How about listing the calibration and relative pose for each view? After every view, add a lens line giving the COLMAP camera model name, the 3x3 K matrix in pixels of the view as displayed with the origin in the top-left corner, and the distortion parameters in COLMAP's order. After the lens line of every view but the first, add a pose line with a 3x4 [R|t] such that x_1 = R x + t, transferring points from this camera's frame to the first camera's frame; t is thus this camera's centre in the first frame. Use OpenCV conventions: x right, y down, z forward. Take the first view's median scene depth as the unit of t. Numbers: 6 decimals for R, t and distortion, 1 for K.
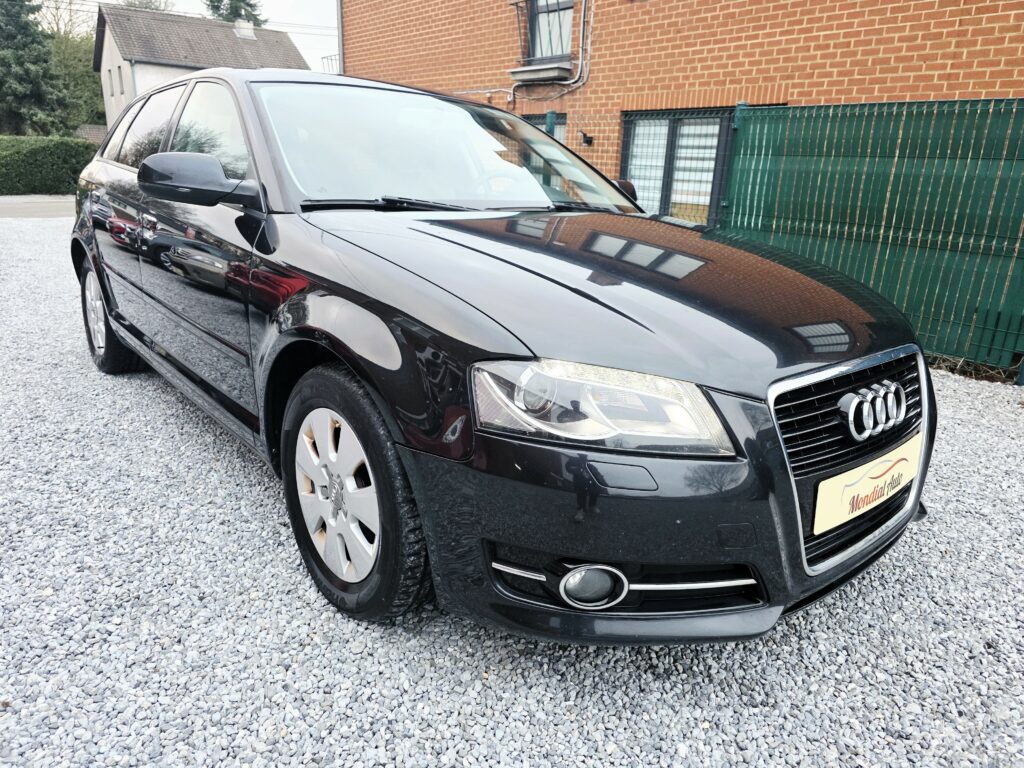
lens RADIAL K [[689.8, 0, 532.6], [0, 689.8, 384.9], [0, 0, 1]] dist [0.055412, -0.047056]
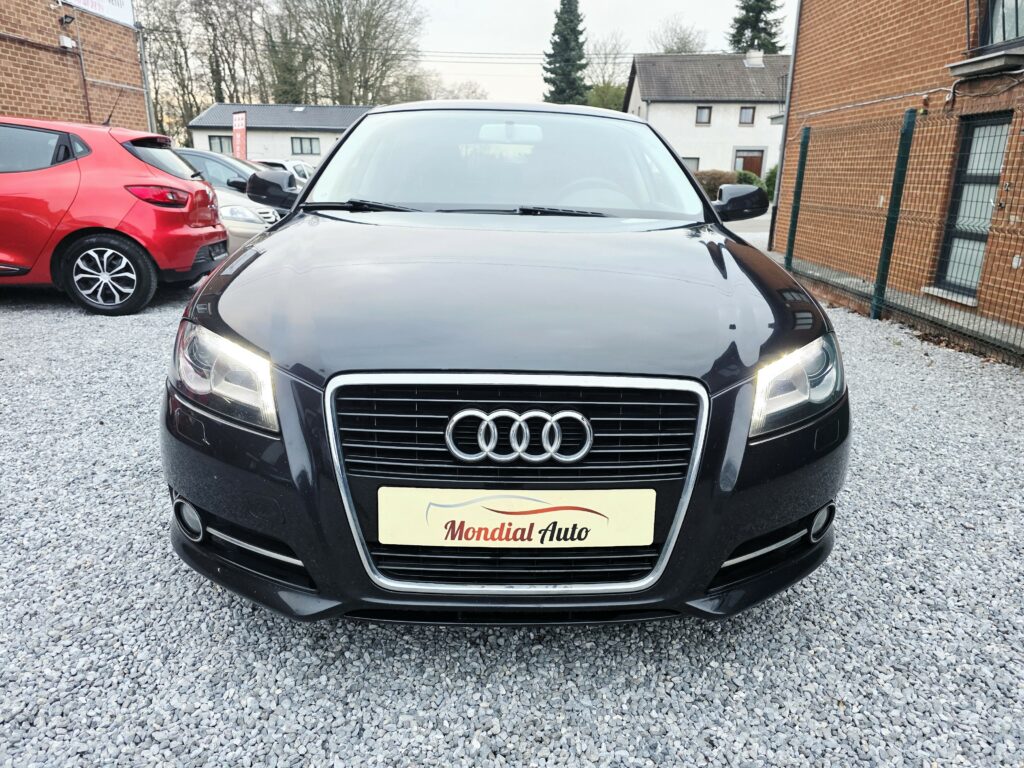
lens RADIAL K [[689.8, 0, 532.6], [0, 689.8, 384.9], [0, 0, 1]] dist [0.055412, -0.047056]
pose [[0.762279, 0.156661, -0.628003, 0.178489], [-0.175264, 0.983977, 0.032725, -0.009595], [0.623068, 0.085121, 0.777522, 0.057314]]
